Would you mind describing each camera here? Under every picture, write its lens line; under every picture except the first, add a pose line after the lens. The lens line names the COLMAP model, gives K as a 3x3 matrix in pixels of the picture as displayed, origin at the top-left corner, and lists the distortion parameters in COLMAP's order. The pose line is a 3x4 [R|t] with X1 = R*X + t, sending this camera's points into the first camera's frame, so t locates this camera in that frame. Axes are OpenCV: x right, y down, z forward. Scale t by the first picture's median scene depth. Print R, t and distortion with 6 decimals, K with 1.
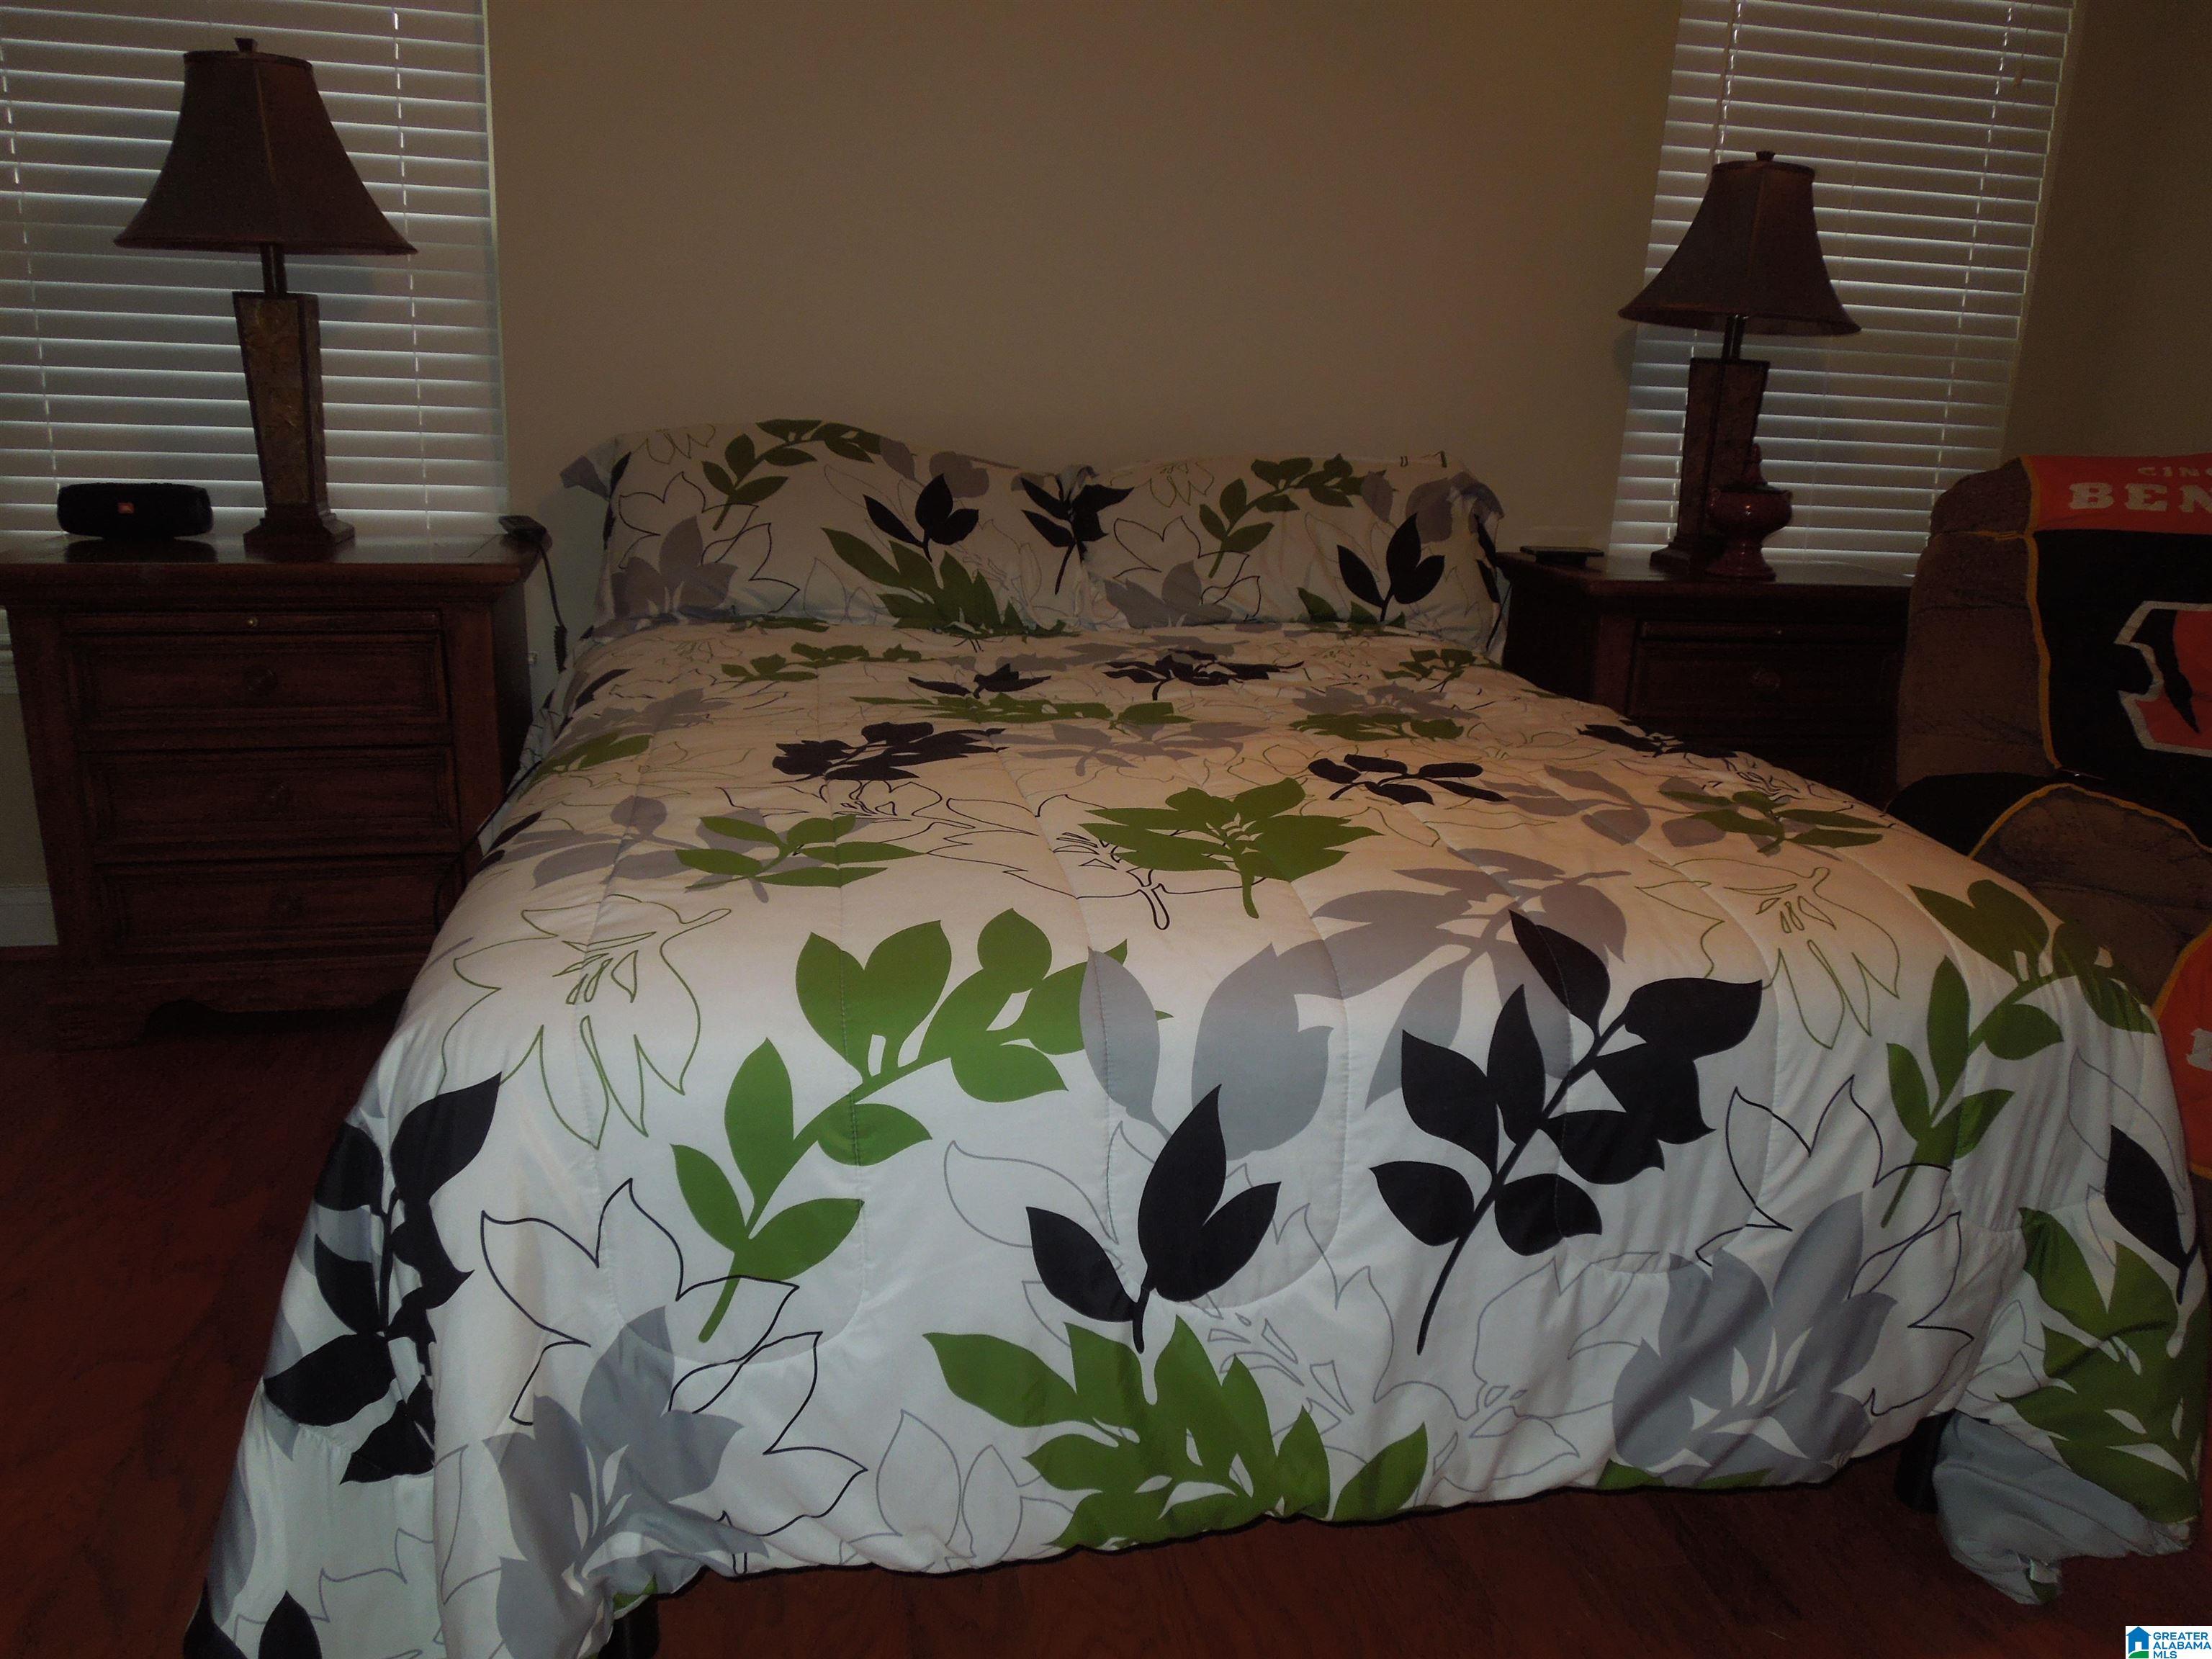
lens RADIAL K [[1681.6, 0, 1106.0], [0, 1681.6, 829.5], [0, 0, 1]] dist [-0.007673, 0.006631]
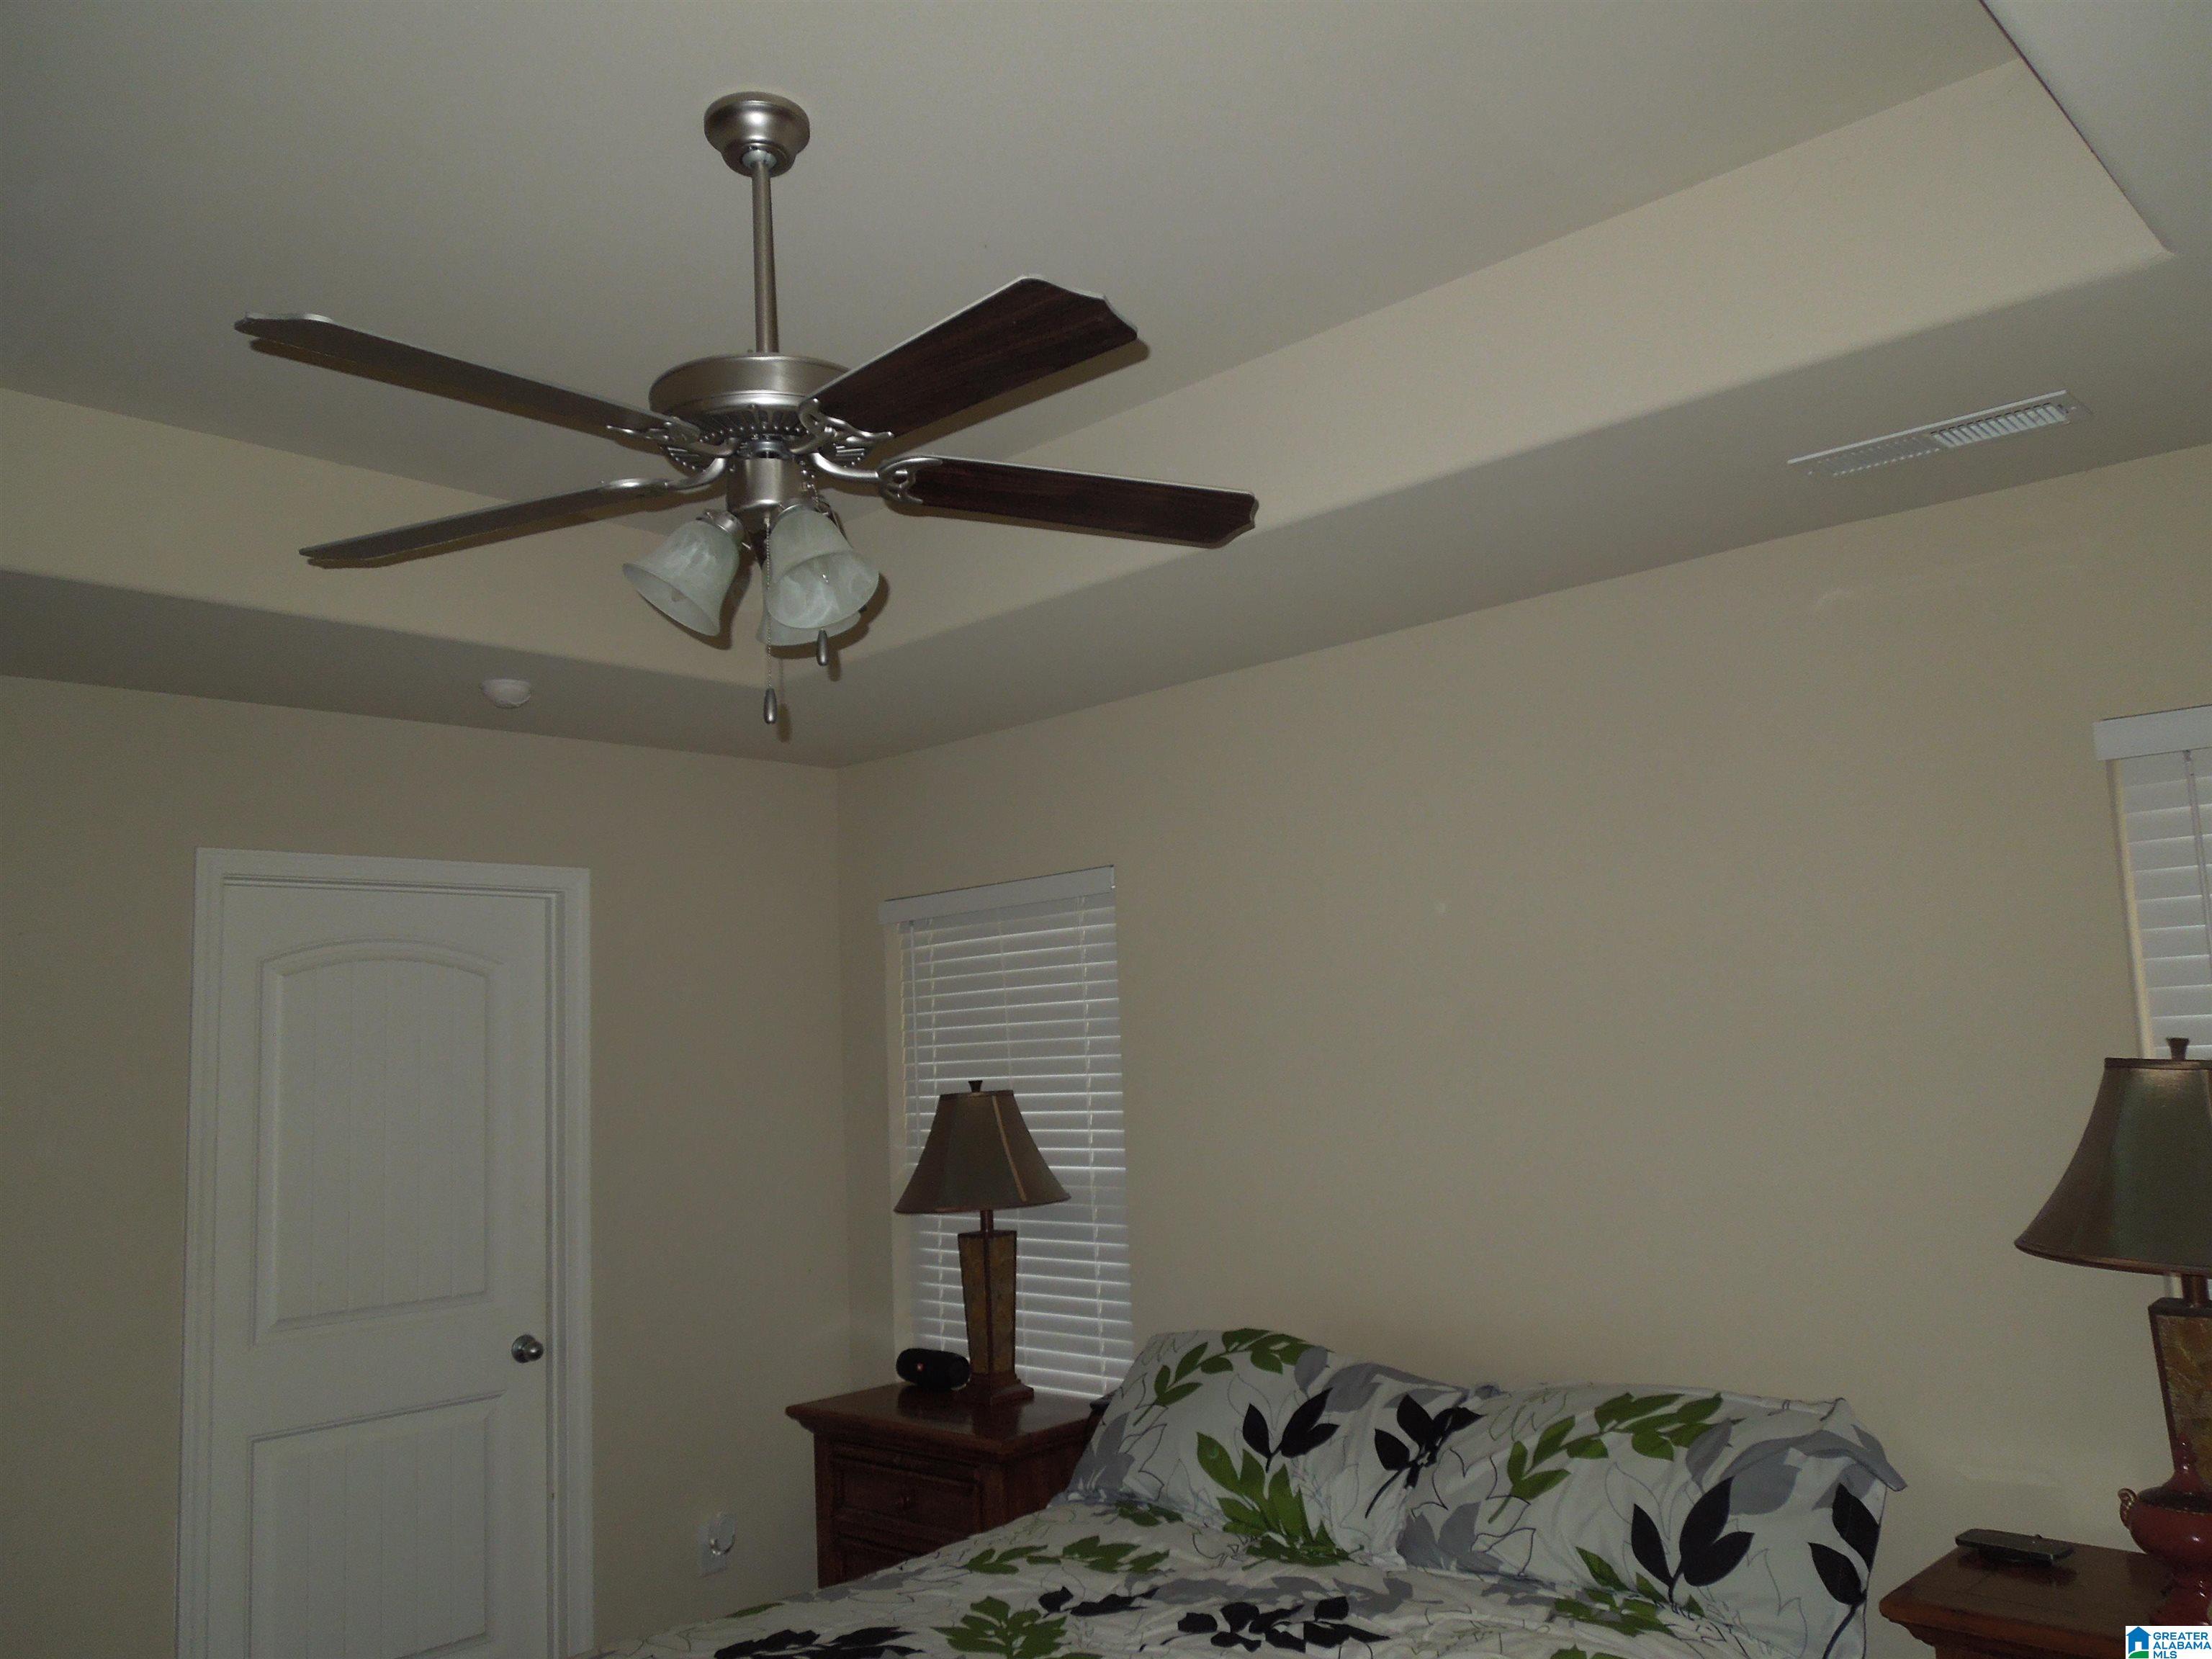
lens RADIAL K [[1681.6, 0, 1106.0], [0, 1681.6, 829.5], [0, 0, 1]] dist [-0.007673, 0.006631]
pose [[0.565737, -0.177957, -0.805154, 0.890095], [-0.157209, 0.935247, -0.317173, -0.202424], [0.809461, 0.306014, 0.501127, 0.221064]]
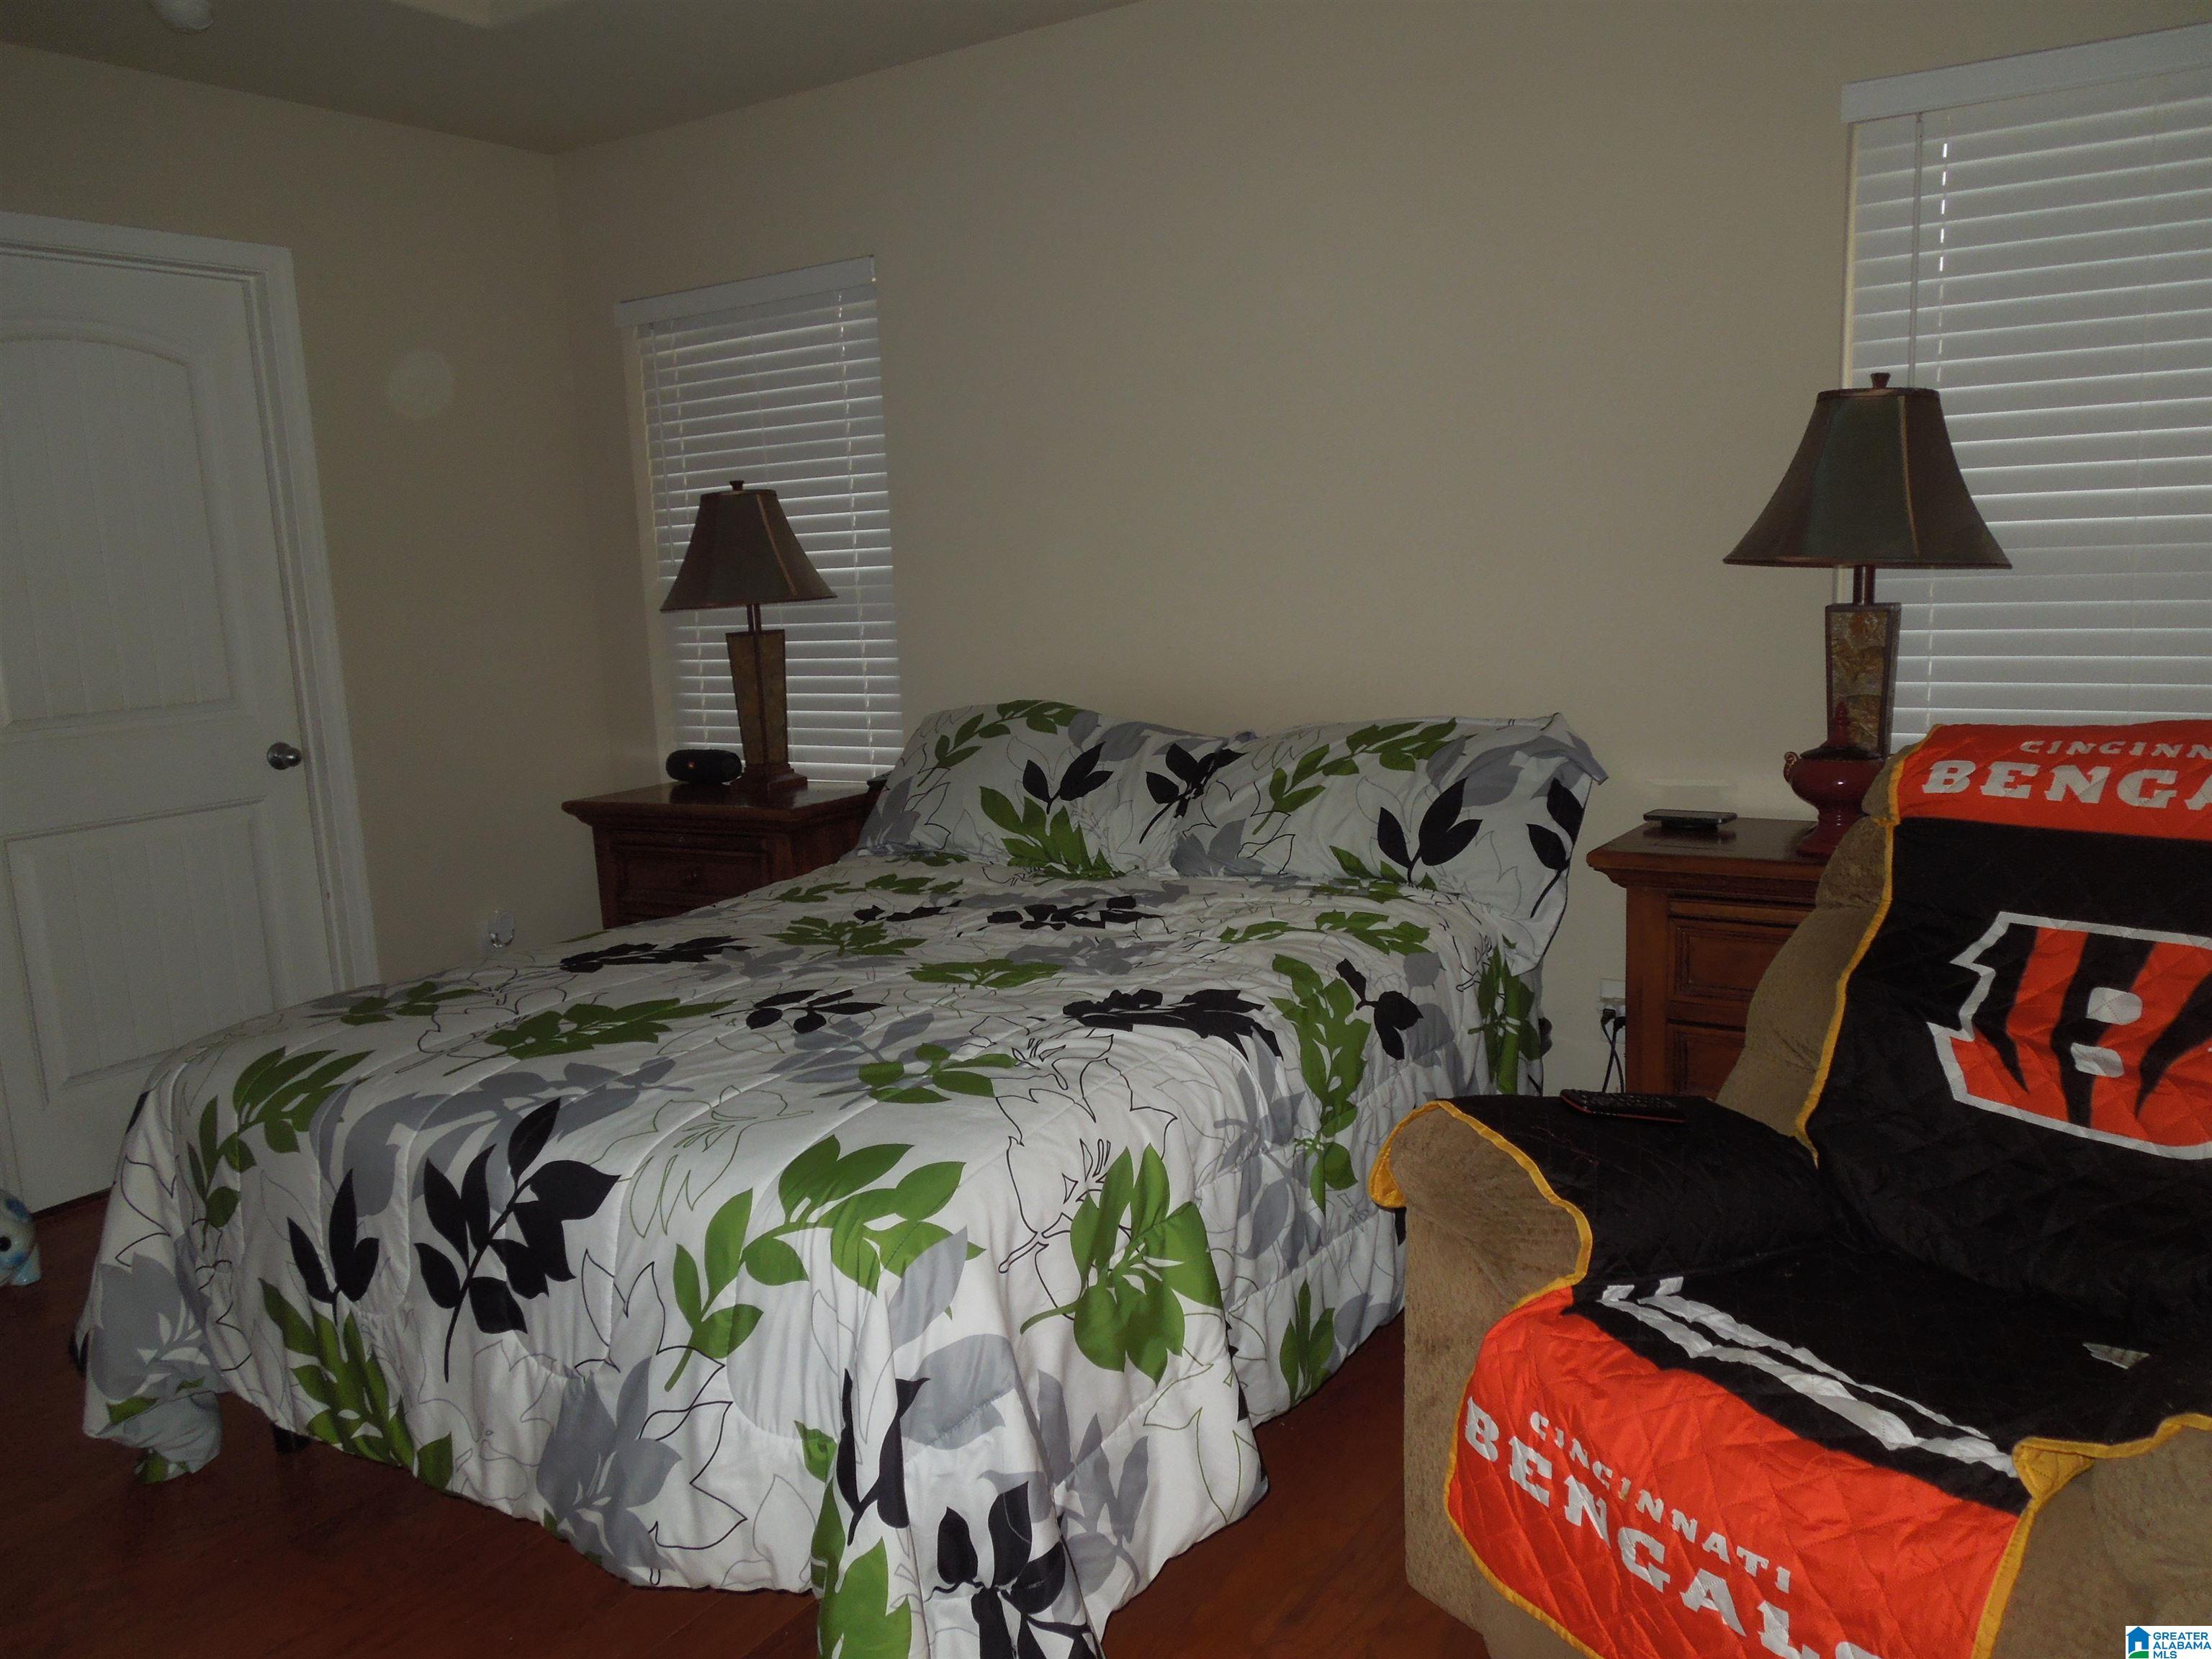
lens RADIAL K [[1673.2, 0, 1102.3], [0, 1673.2, 838.4], [0, 0, 1]] dist [-0.007727, 0.010217]
pose [[0.709943, 0.038007, -0.703233, 0.858660], [-0.114332, 0.991516, -0.061836, -0.074221], [0.694917, 0.124302, 0.708265, 0.158888]]
